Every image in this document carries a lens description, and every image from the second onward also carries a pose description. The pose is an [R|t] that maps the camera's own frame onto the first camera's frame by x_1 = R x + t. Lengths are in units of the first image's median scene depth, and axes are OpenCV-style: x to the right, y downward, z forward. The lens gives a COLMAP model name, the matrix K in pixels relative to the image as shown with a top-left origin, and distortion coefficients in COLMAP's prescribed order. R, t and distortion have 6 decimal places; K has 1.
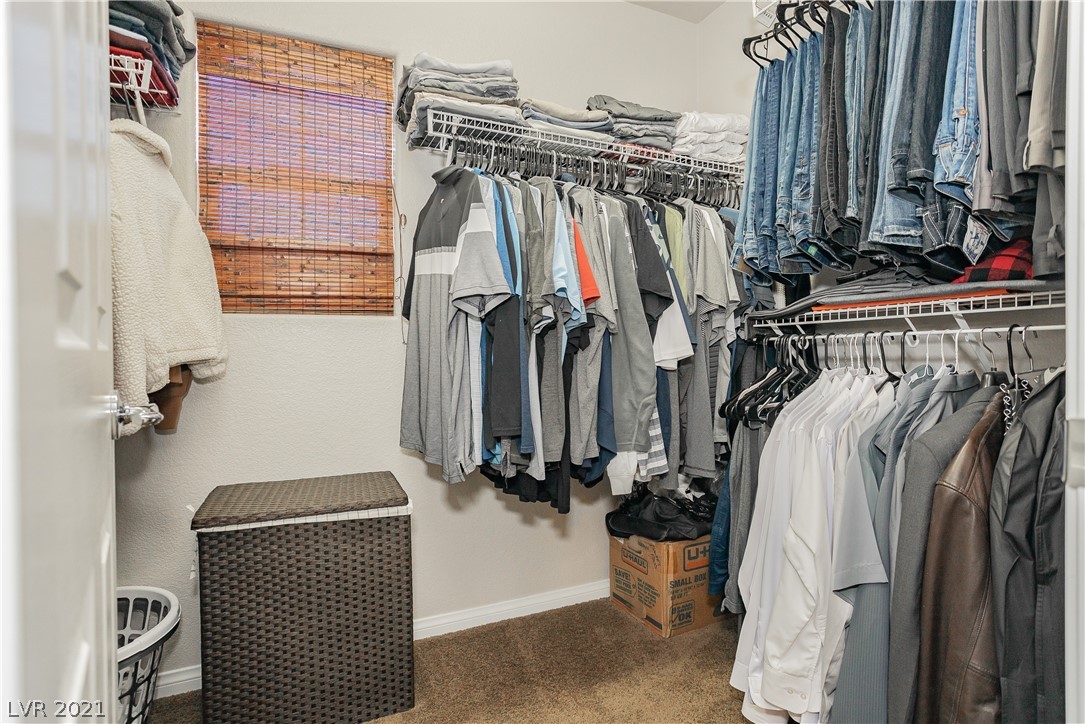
lens RADIAL K [[524.7, 0, 545.3], [0, 524.7, 355.1], [0, 0, 1]] dist [-0.045561, 0.025208]
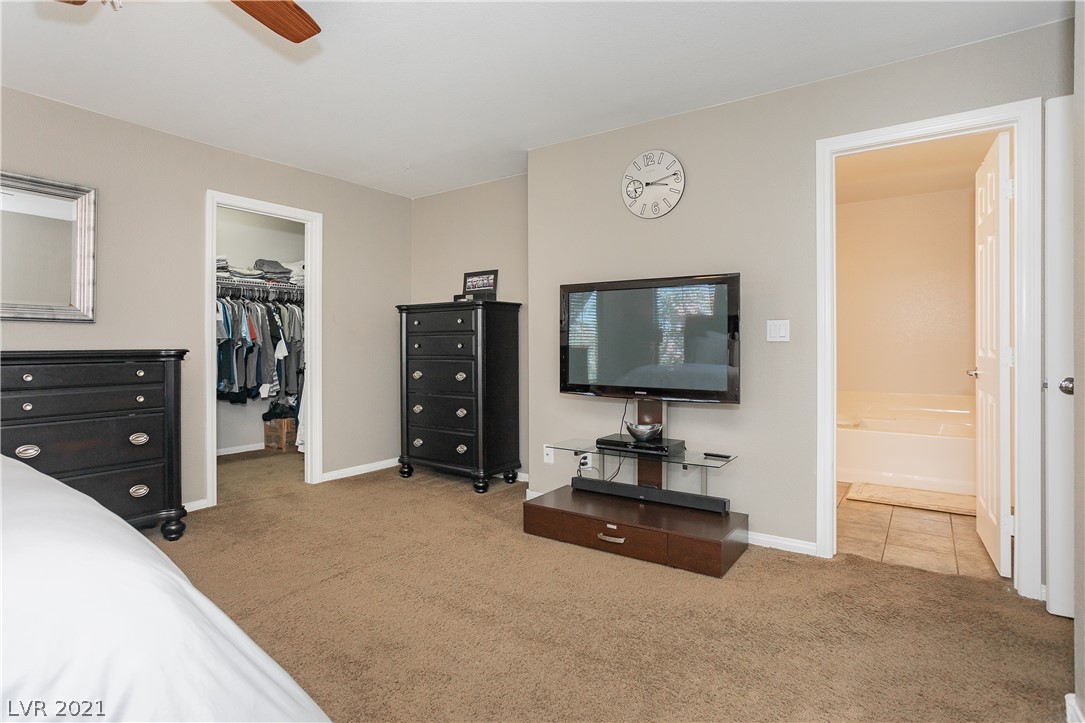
lens RADIAL K [[524.7, 0, 545.3], [0, 524.7, 354.6], [0, 0, 1]] dist [-0.045561, 0.025208]
pose [[0.844178, 0.006206, 0.536027, -0.113948], [-0.011670, 0.999909, 0.006801, -0.046185], [-0.535936, -0.011997, 0.844173, -2.722971]]
